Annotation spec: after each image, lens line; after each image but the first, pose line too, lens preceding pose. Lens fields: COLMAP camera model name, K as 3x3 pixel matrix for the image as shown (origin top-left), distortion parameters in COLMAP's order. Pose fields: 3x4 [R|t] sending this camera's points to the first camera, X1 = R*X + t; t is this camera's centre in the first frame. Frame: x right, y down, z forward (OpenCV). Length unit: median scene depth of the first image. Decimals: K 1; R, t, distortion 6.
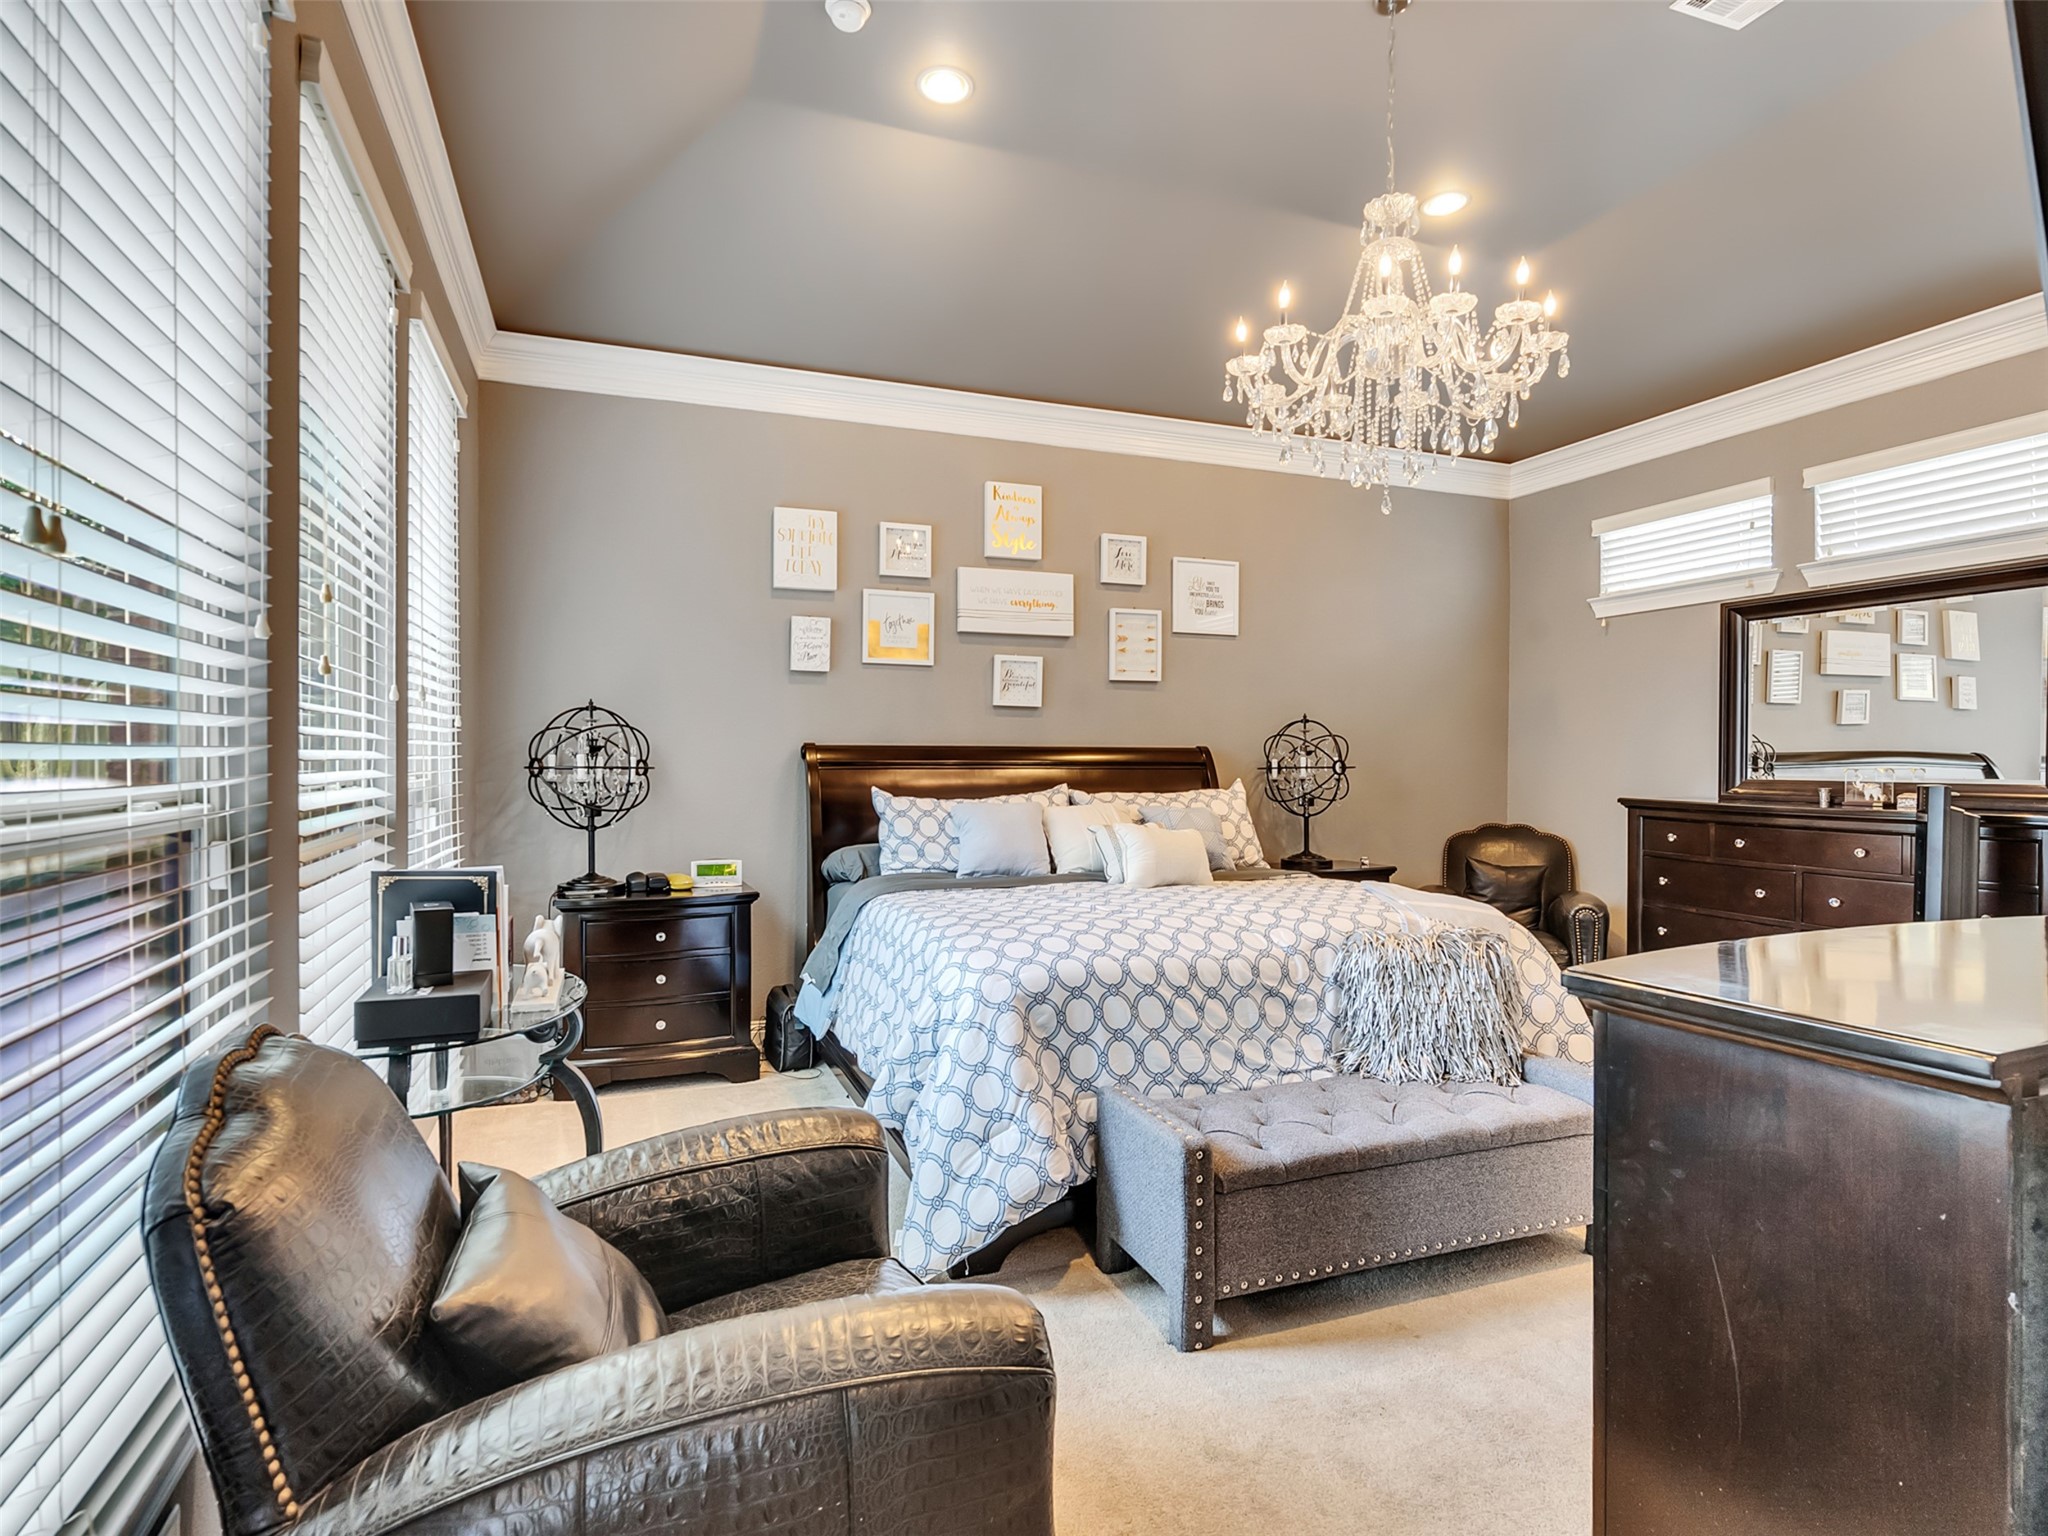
lens RADIAL K [[1056.1, 0, 1008.2], [0, 1056.1, 765.3], [0, 0, 1]] dist [-0.006213, -0.000093]
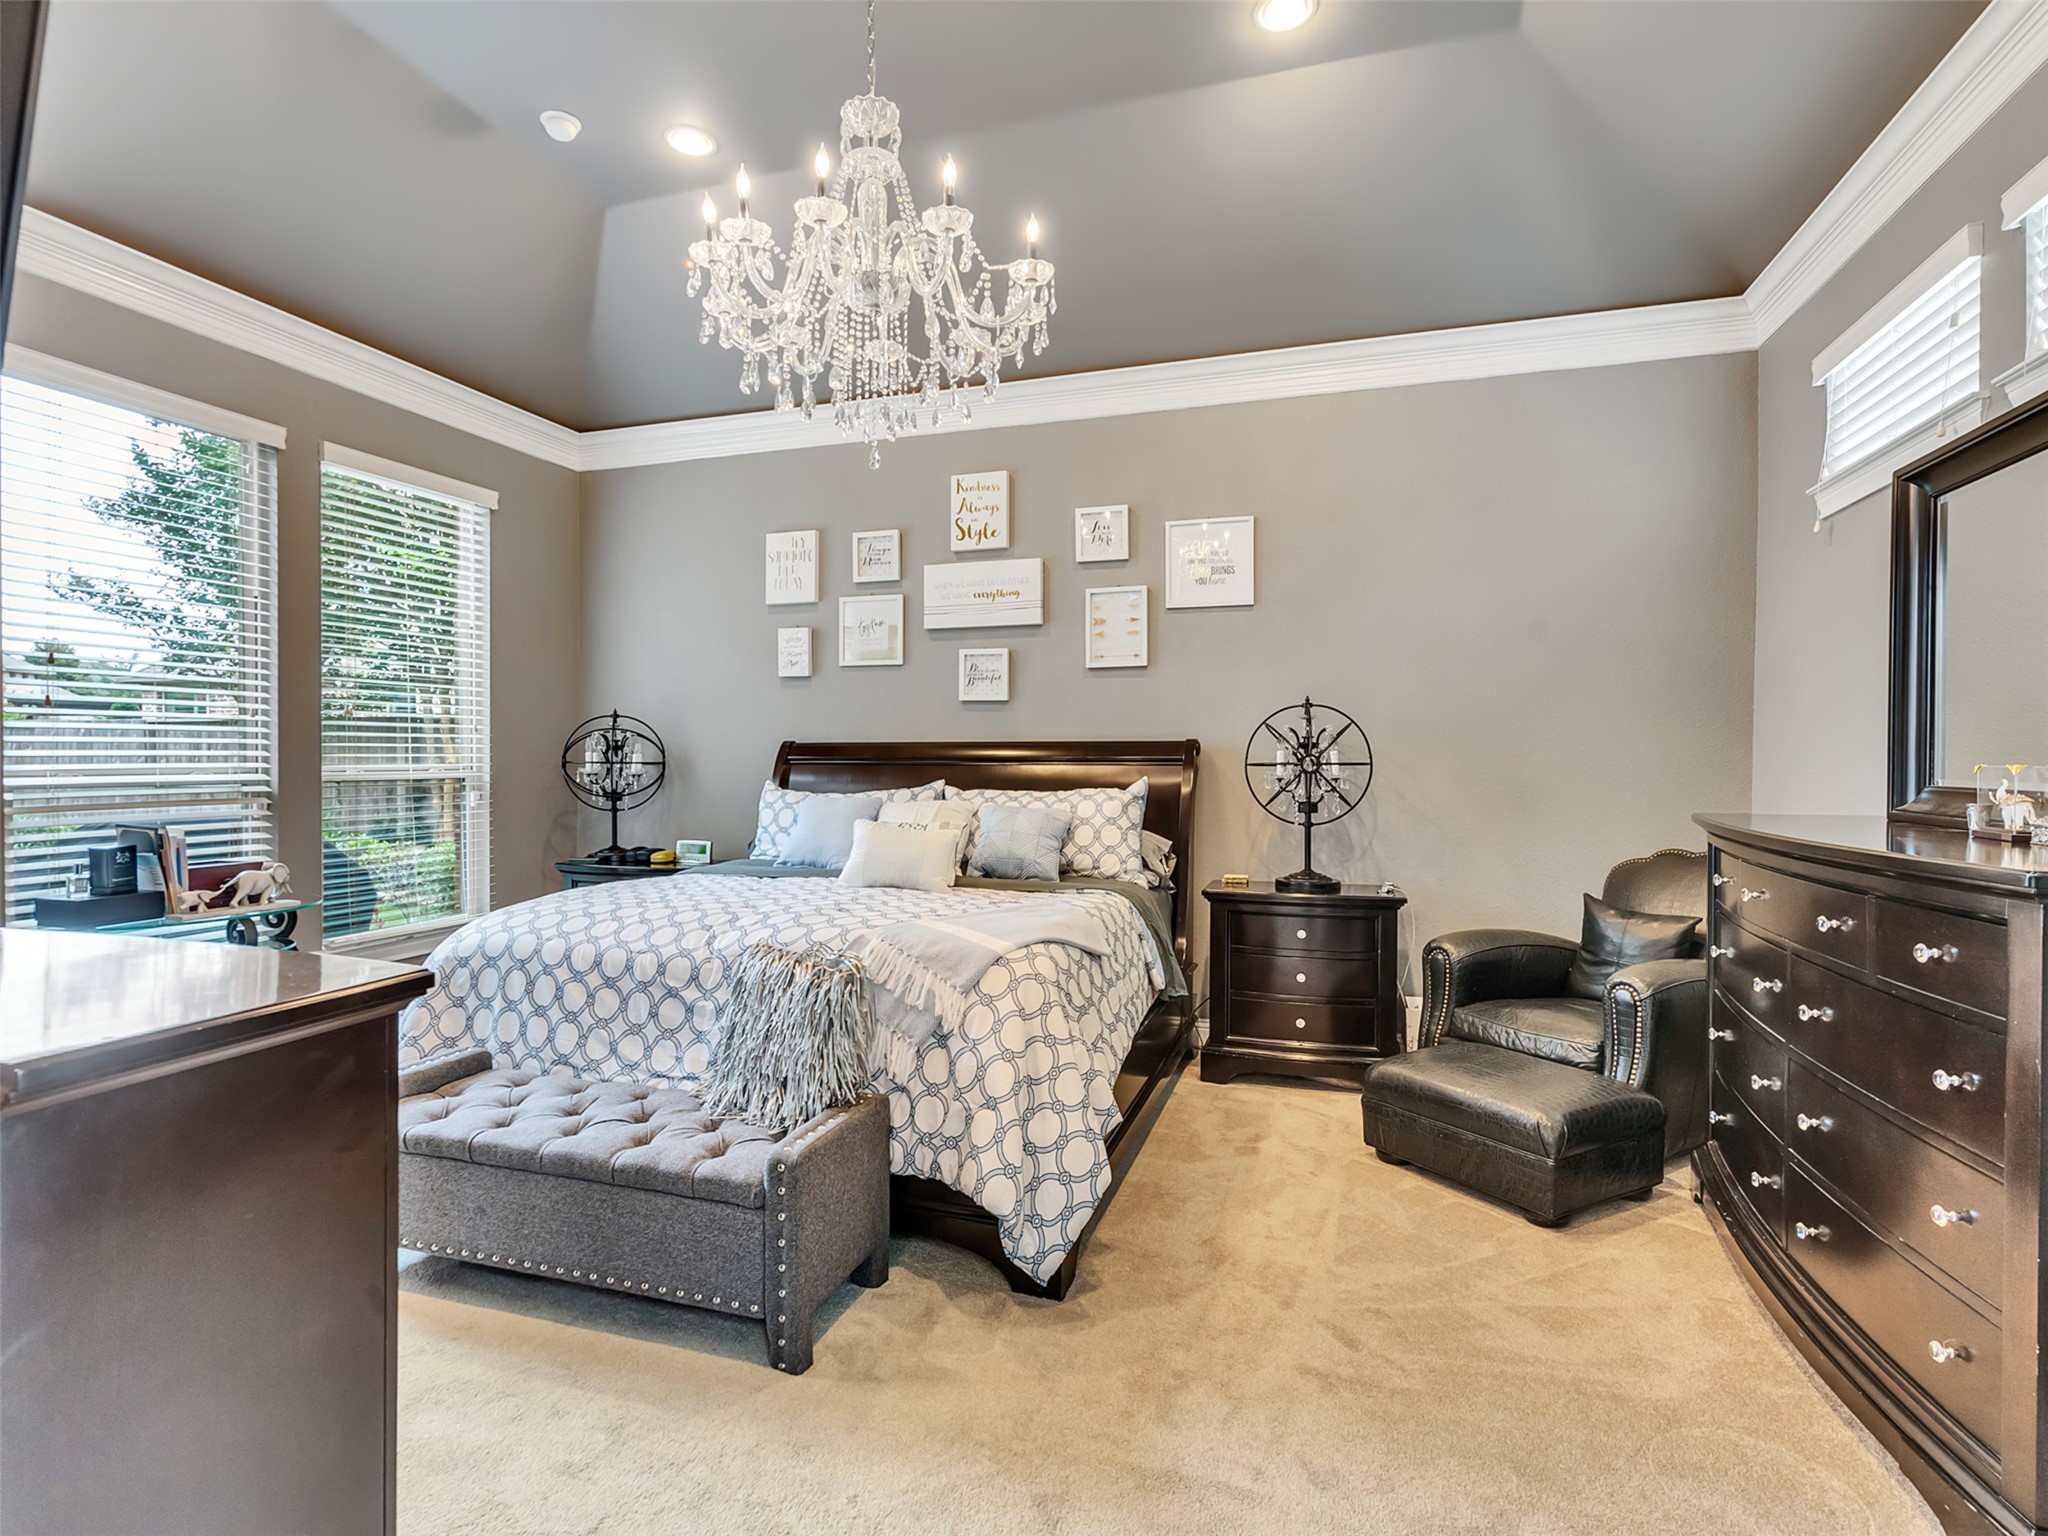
lens RADIAL K [[1056.1, 0, 1004.9], [0, 1056.1, 768.1], [0, 0, 1]] dist [-0.006213, -0.000093]
pose [[0.775659, 0.004511, -0.631136, 0.661660], [-0.001146, 0.999983, 0.005740, 0.000845], [0.631151, -0.003729, 0.775651, 0.262718]]
